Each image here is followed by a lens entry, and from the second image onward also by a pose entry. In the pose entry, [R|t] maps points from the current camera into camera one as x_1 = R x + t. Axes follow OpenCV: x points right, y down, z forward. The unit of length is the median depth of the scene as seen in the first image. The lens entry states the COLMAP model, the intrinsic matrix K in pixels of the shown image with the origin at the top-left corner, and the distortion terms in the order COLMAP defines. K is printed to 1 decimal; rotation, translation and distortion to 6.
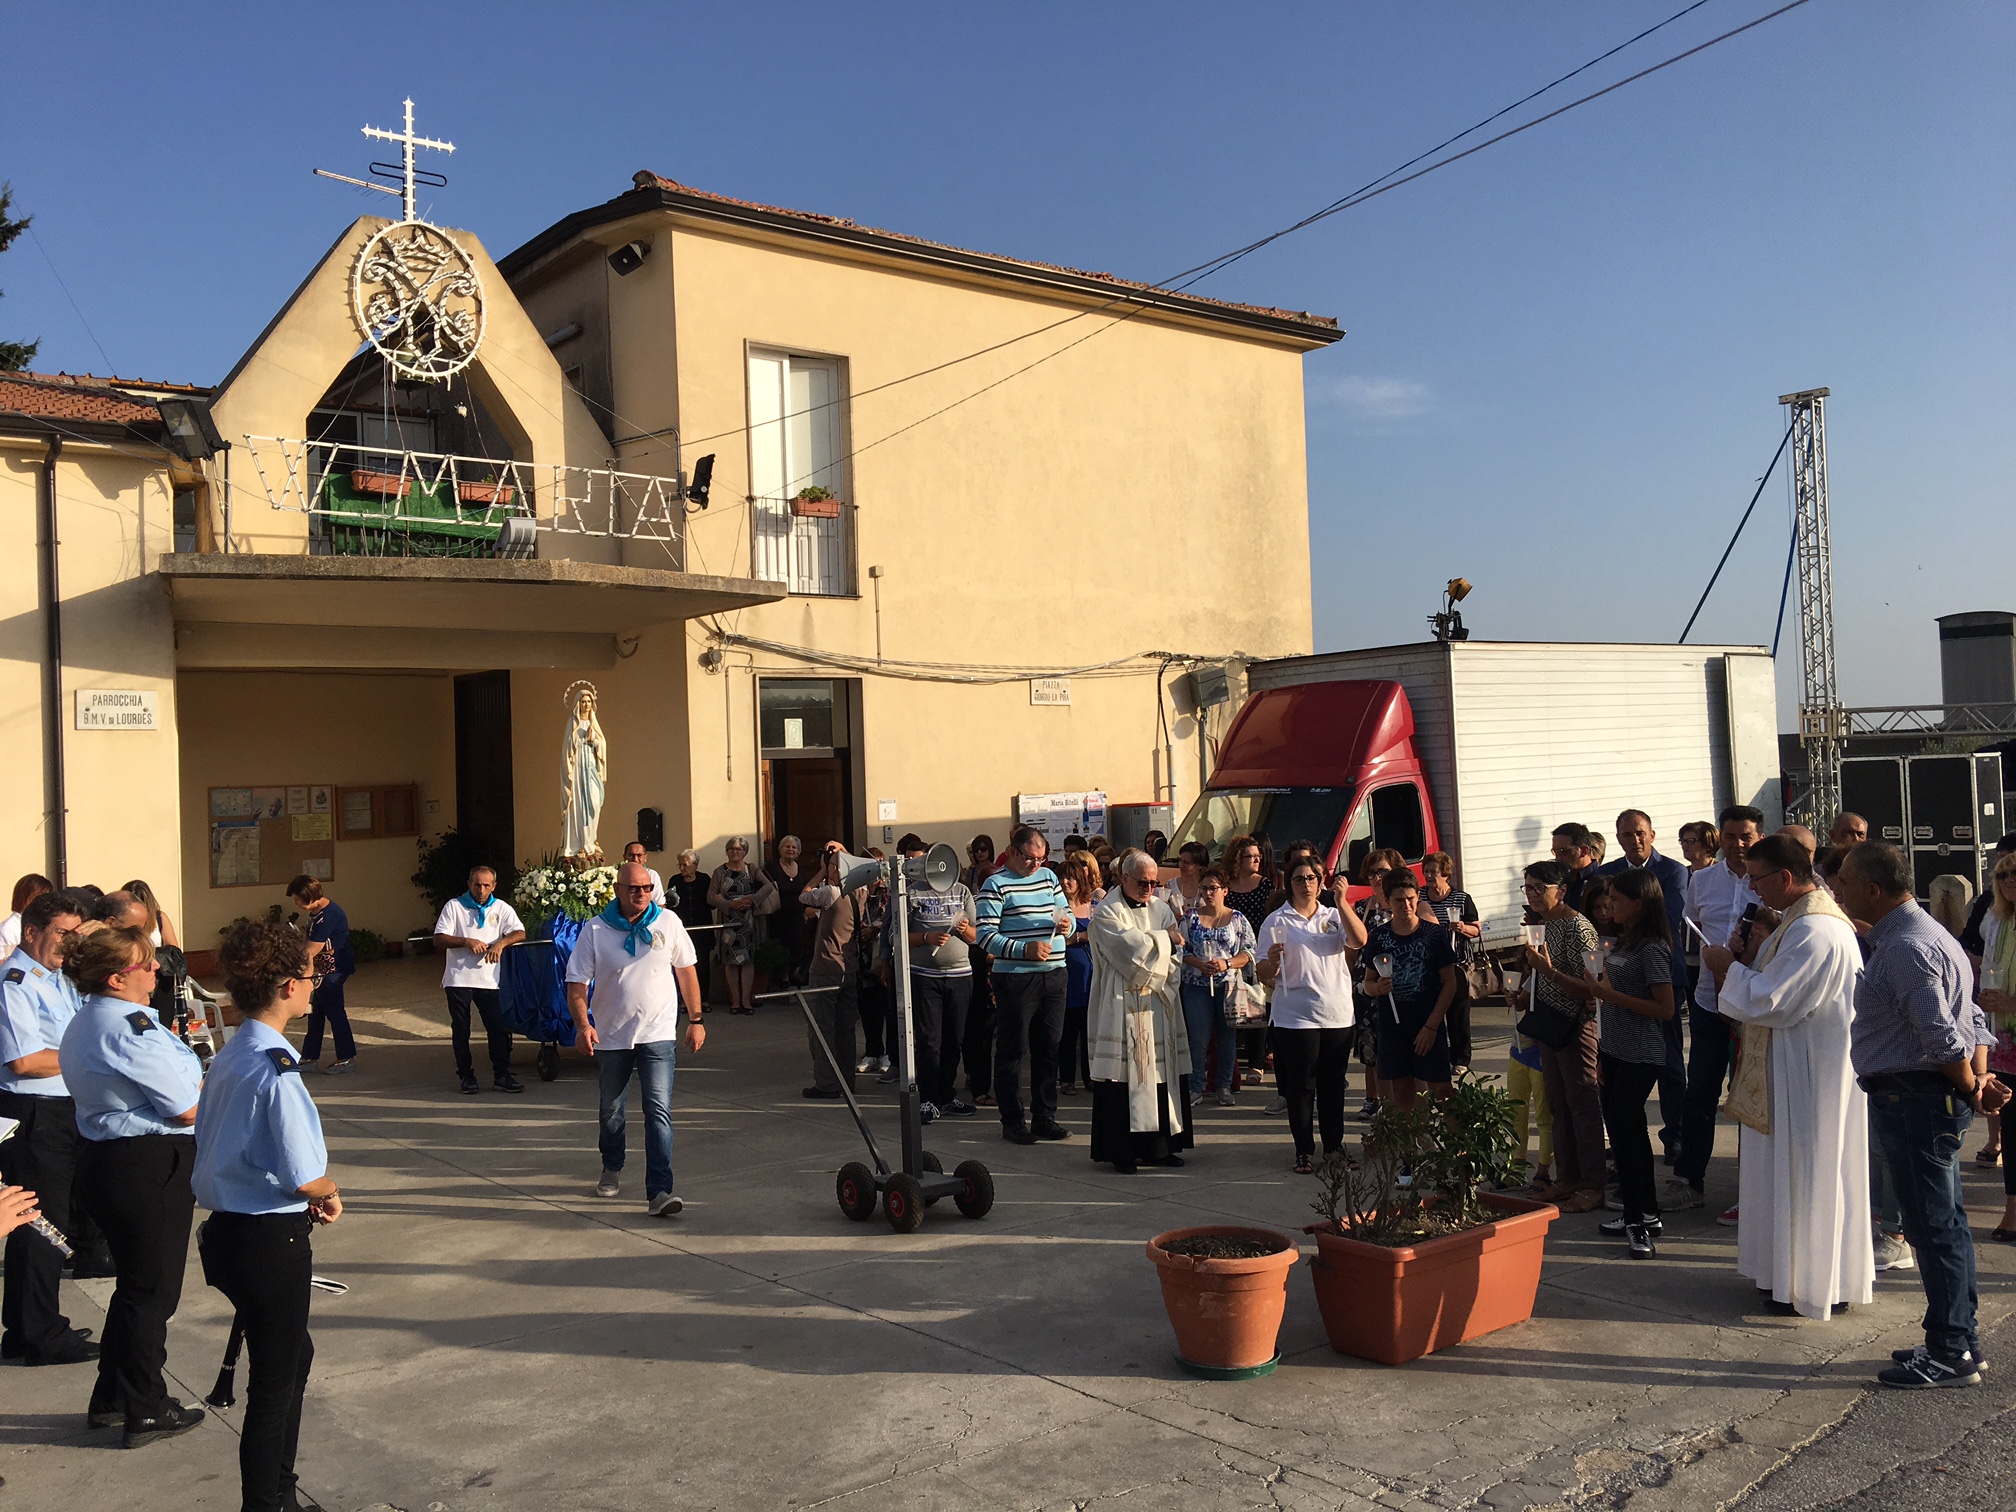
lens RADIAL K [[1739.5, 0, 1009.0], [0, 1739.5, 729.4], [0, 0, 1]] dist [0.099963, -0.200127]
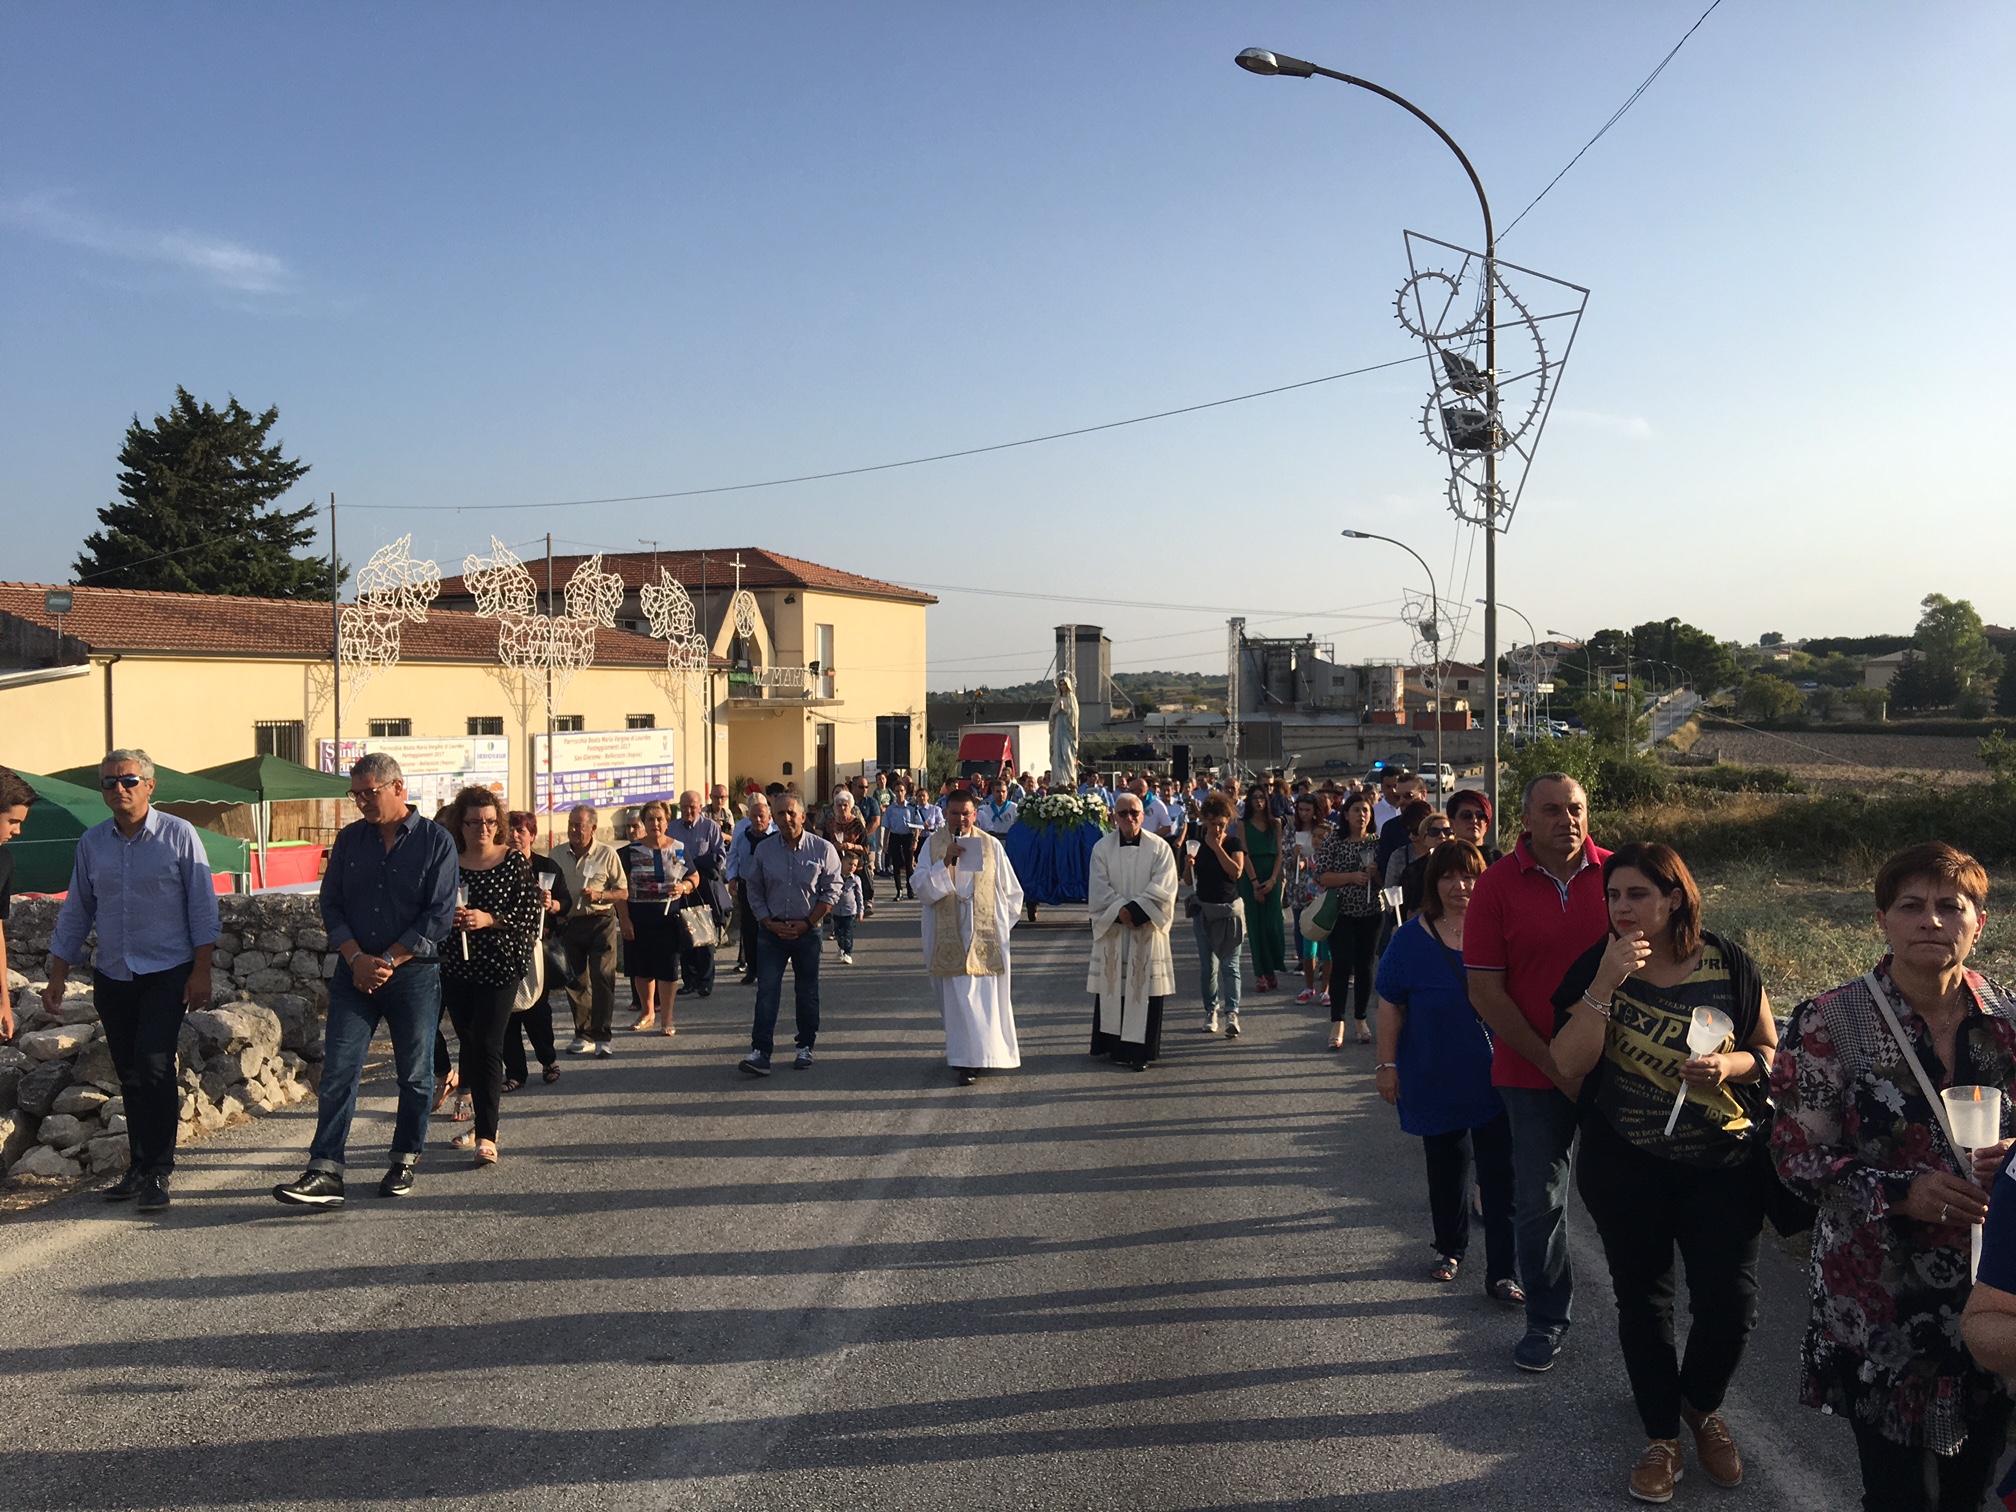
lens RADIAL K [[1739.5, 0, 1009.0], [0, 1739.5, 729.4], [0, 0, 1]] dist [0.099963, -0.200127]
pose [[0.889996, 0.022448, 0.455416, -1.412490], [-0.038893, 0.998885, 0.026770, -0.126010], [-0.454308, -0.041538, 0.889876, -2.295085]]
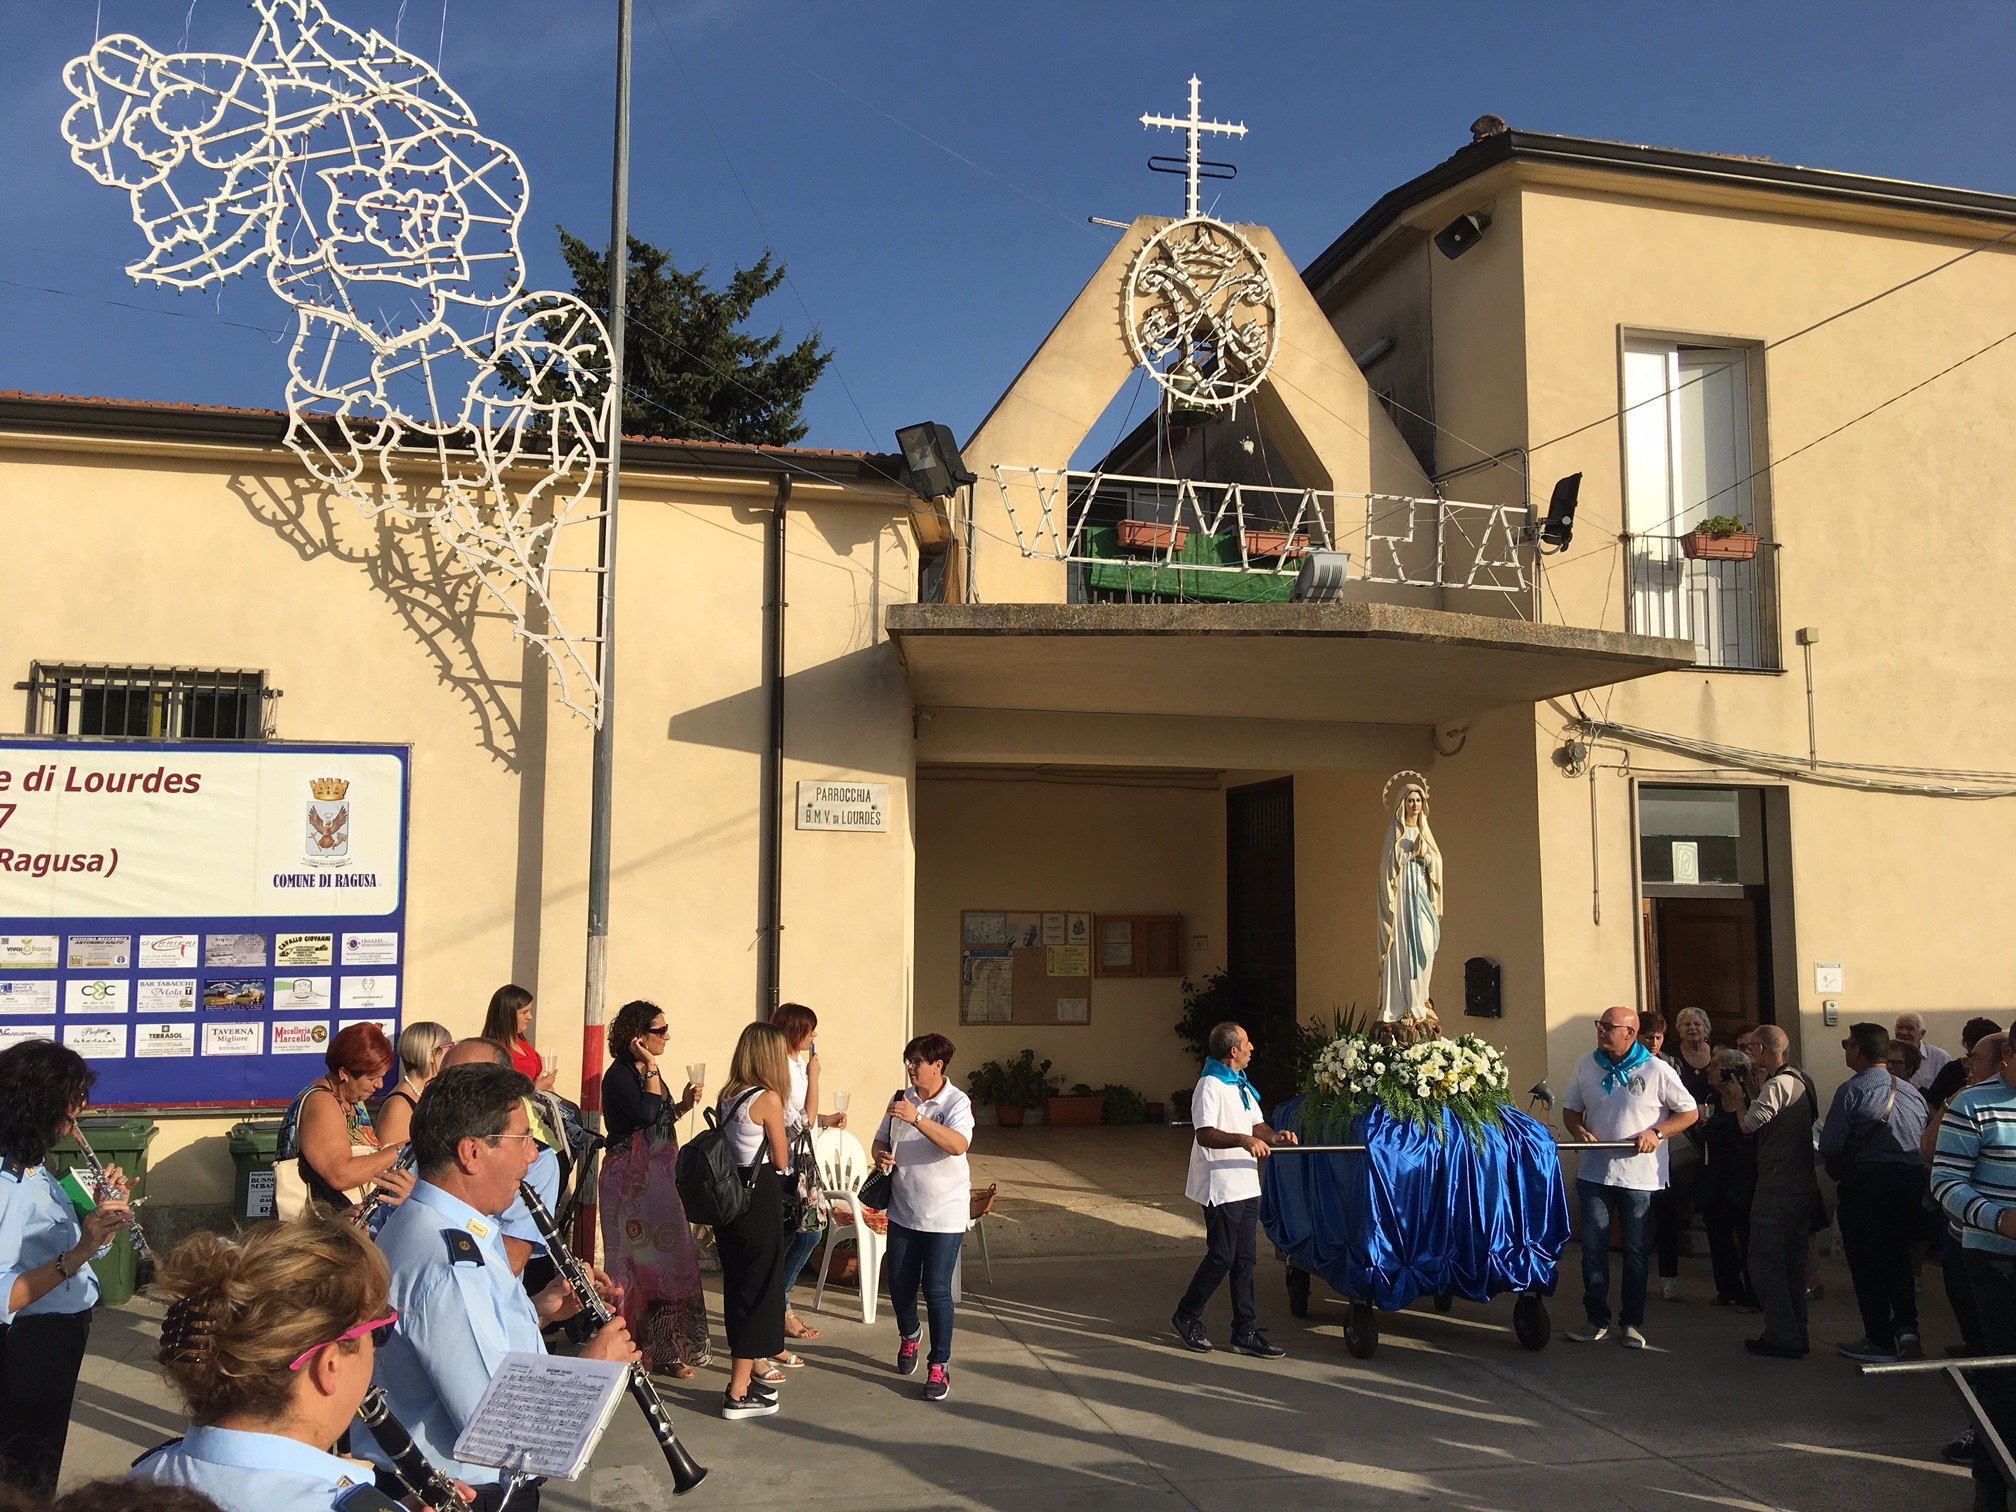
lens RADIAL K [[1739.5, 0, 1009.0], [0, 1739.5, 729.4], [0, 0, 1]] dist [0.099963, -0.200127]
pose [[0.912176, -0.008423, -0.409711, -0.086251], [-0.025994, 0.996586, -0.078361, 0.012336], [0.408972, 0.082129, 0.908843, 0.243876]]
